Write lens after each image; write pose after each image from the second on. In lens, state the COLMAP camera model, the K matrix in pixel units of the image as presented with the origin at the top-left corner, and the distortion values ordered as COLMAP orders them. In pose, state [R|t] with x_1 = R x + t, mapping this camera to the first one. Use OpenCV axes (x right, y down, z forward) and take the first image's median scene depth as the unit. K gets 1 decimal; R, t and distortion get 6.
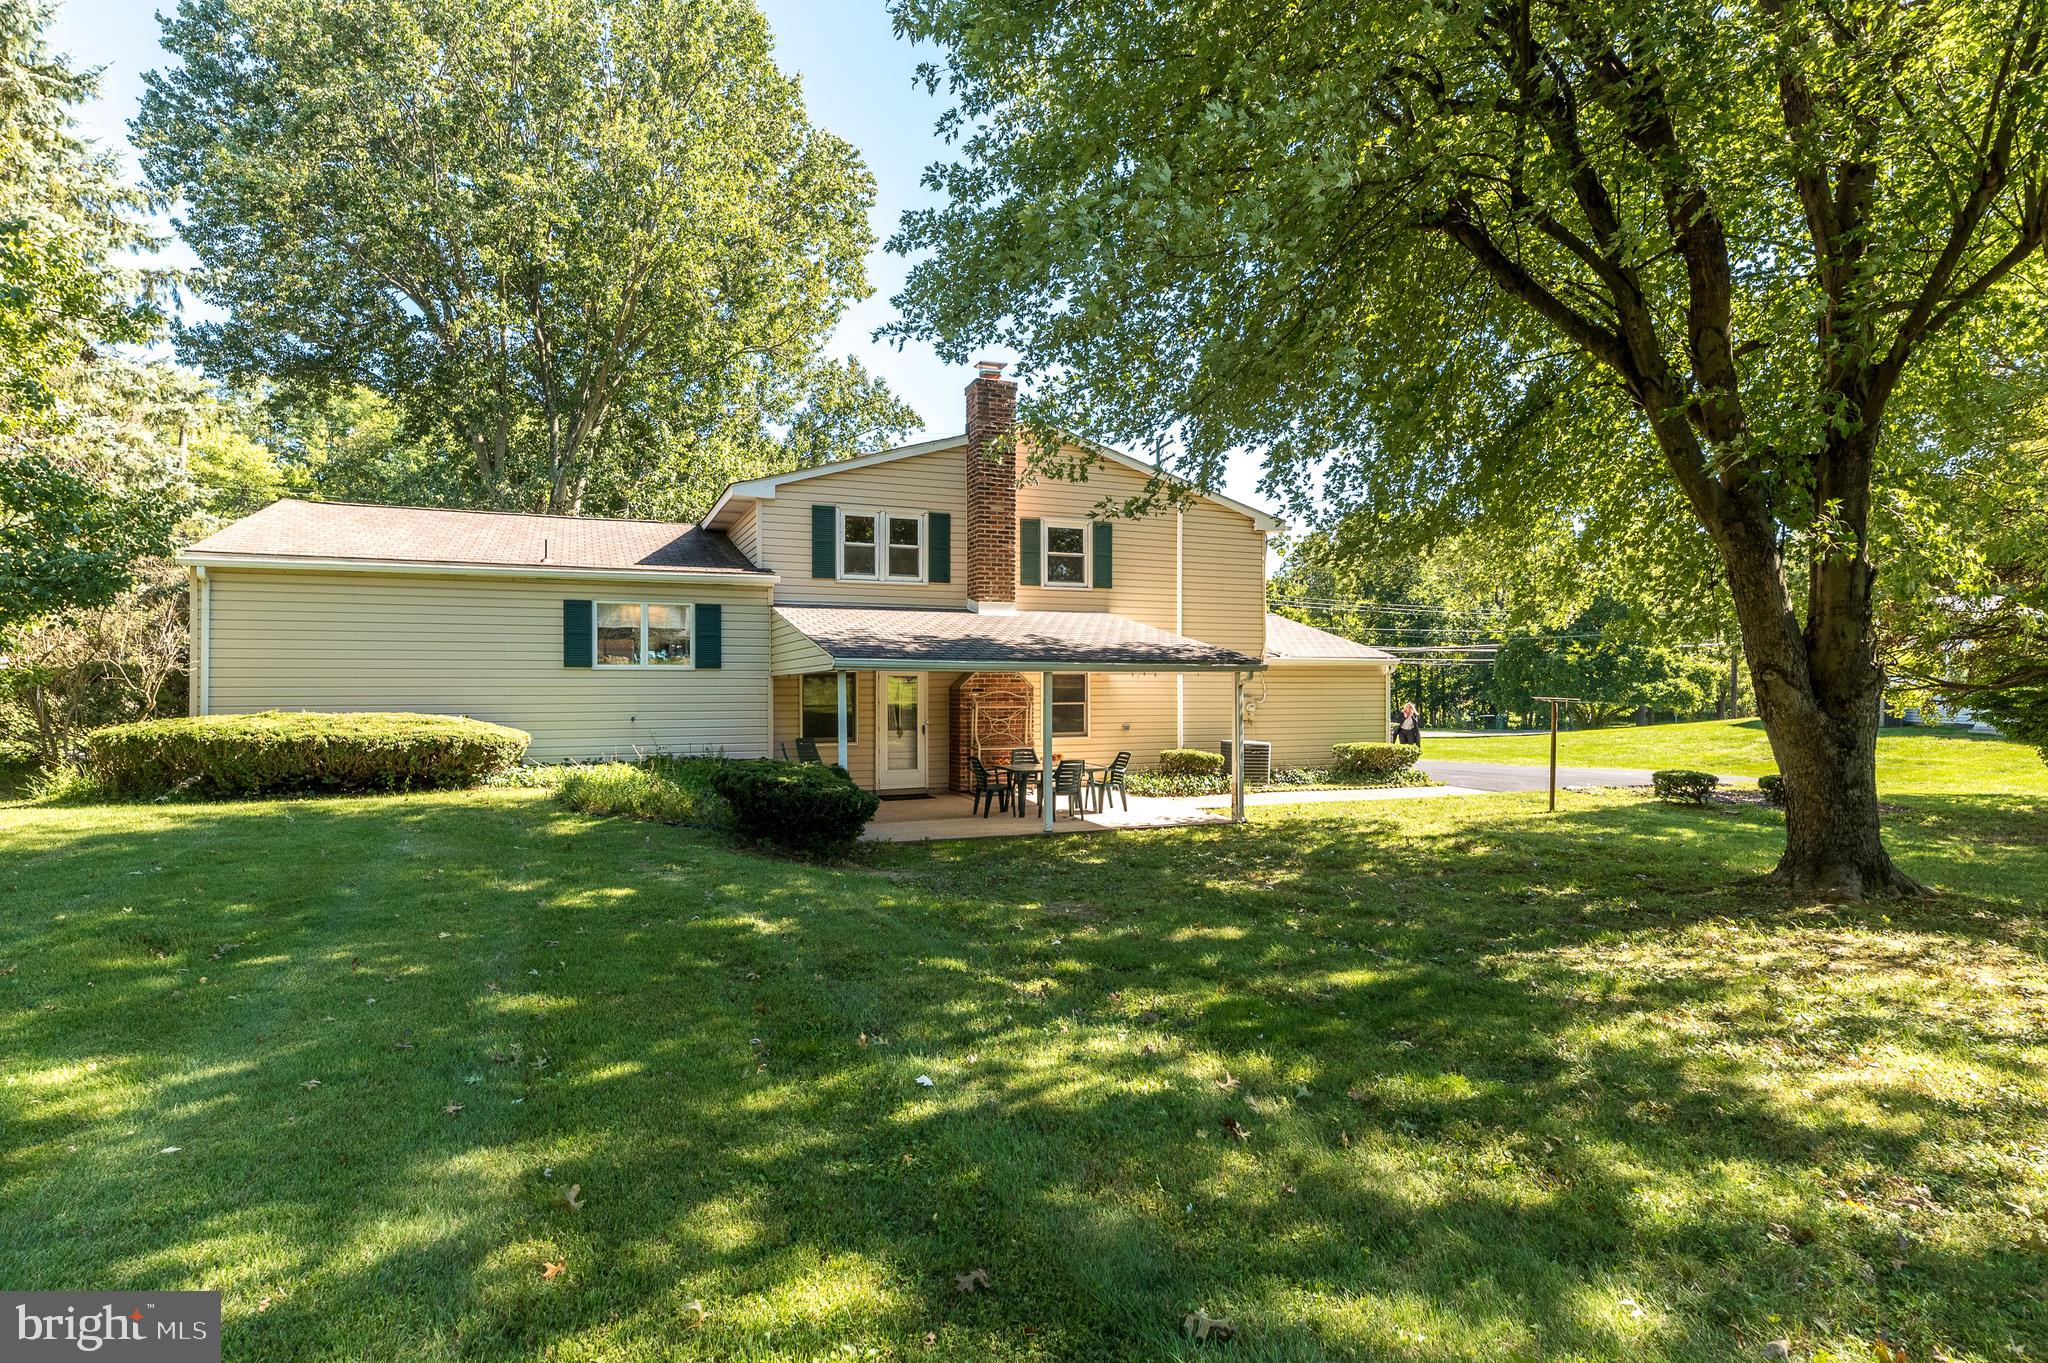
lens RADIAL K [[1143.5, 0, 1028.8], [0, 1143.5, 671.8], [0, 0, 1]] dist [0.002366, 0.007841]
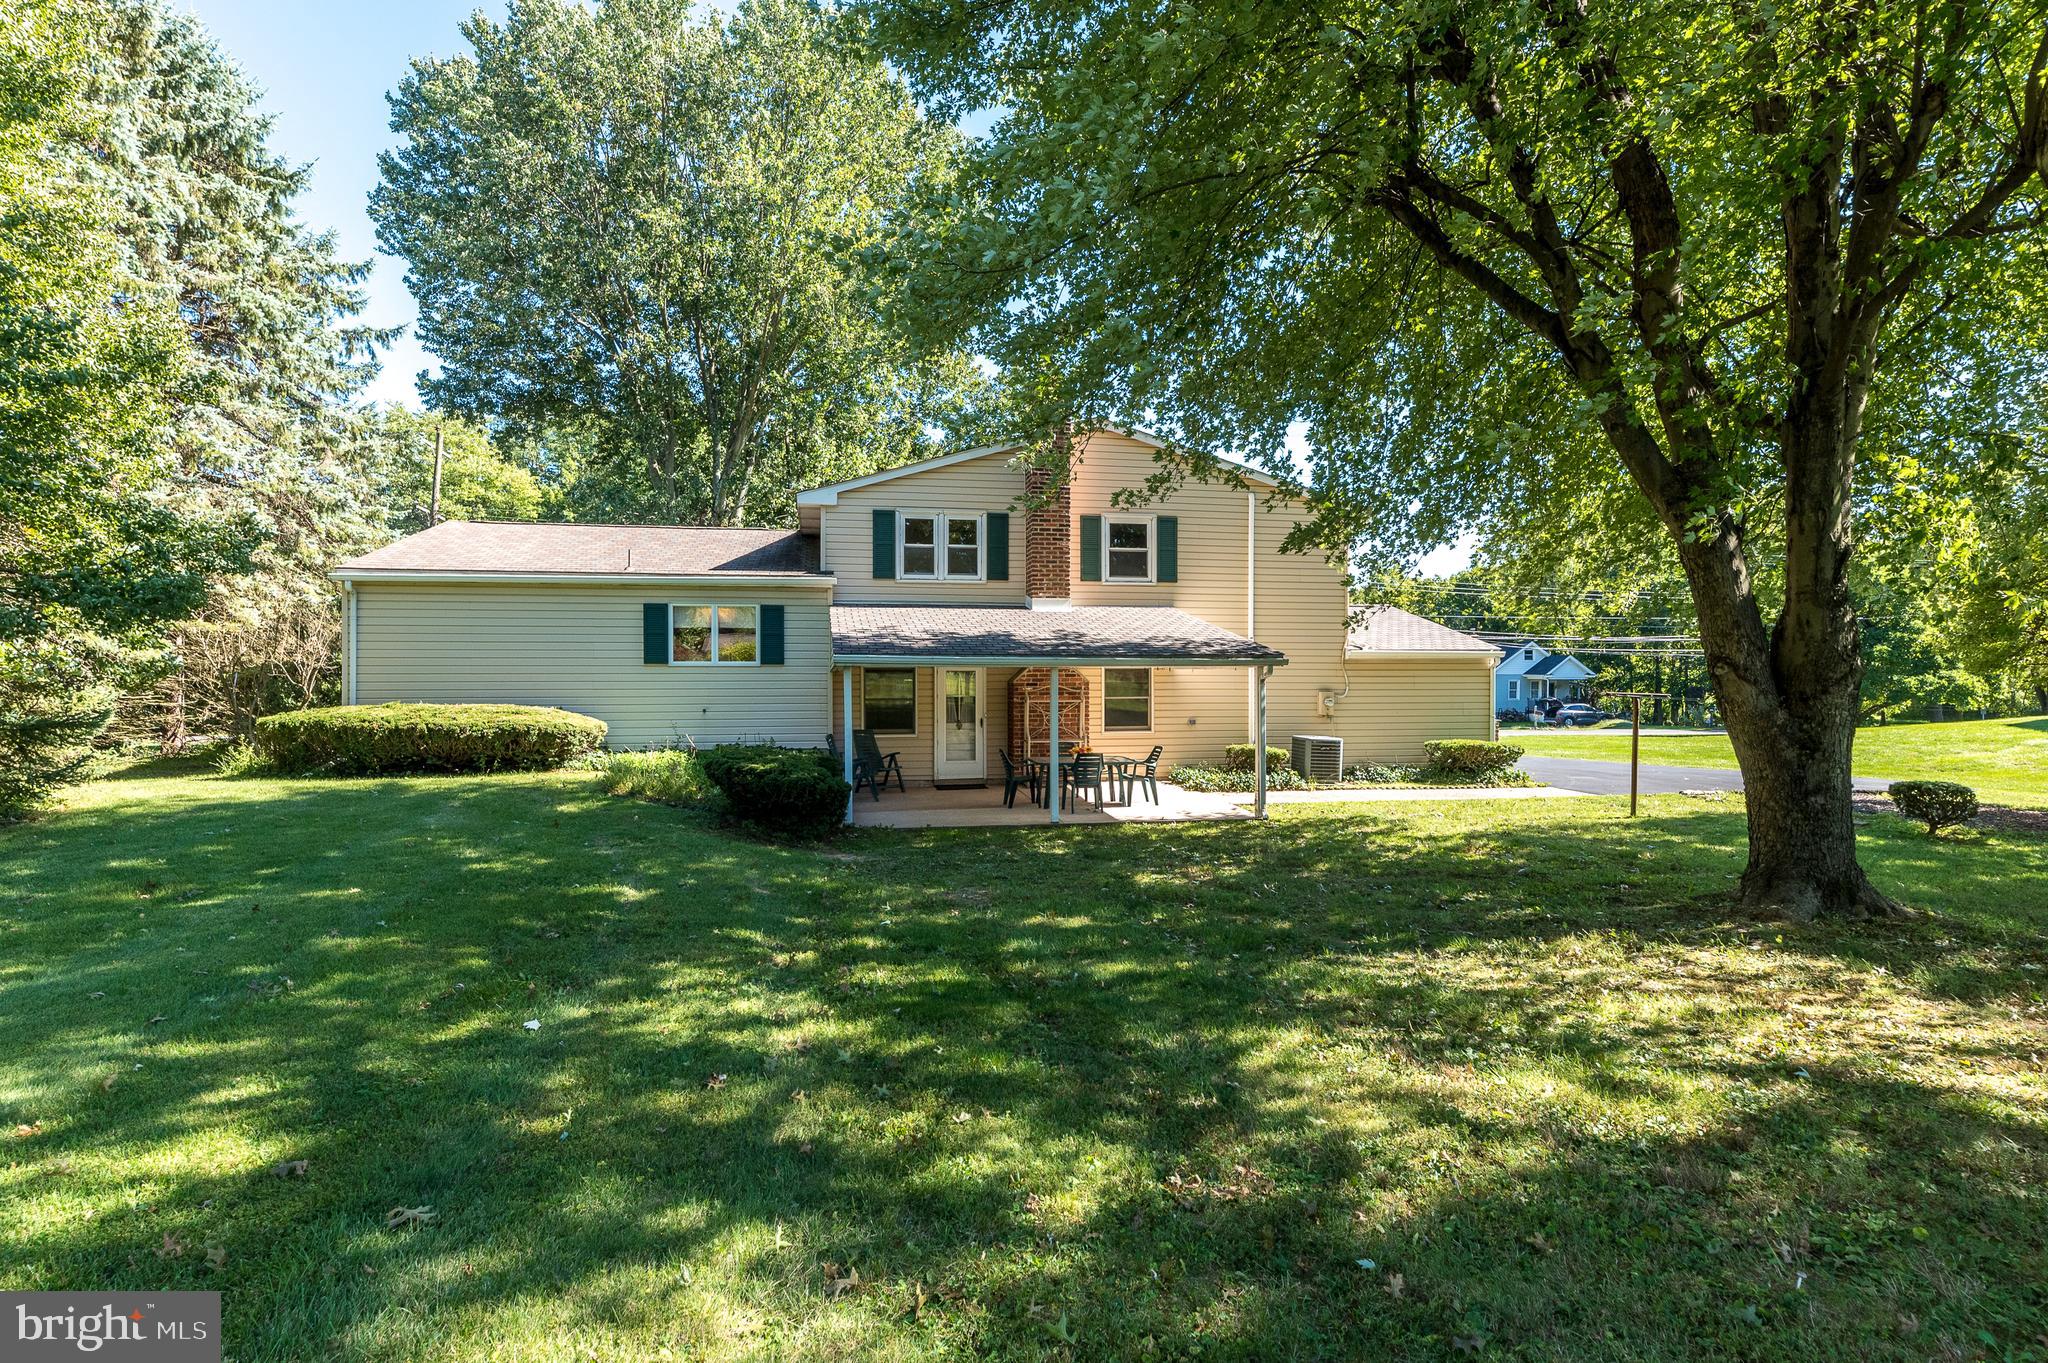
lens RADIAL K [[1143.5, 0, 1024.2], [0, 1143.5, 696.5], [0, 0, 1]] dist [0.002366, 0.007841]
pose [[0.973511, 0.002030, -0.228630, 0.188686], [0.004100, 0.999645, 0.026334, -0.000305], [0.228603, -0.026574, 0.973157, -0.001827]]
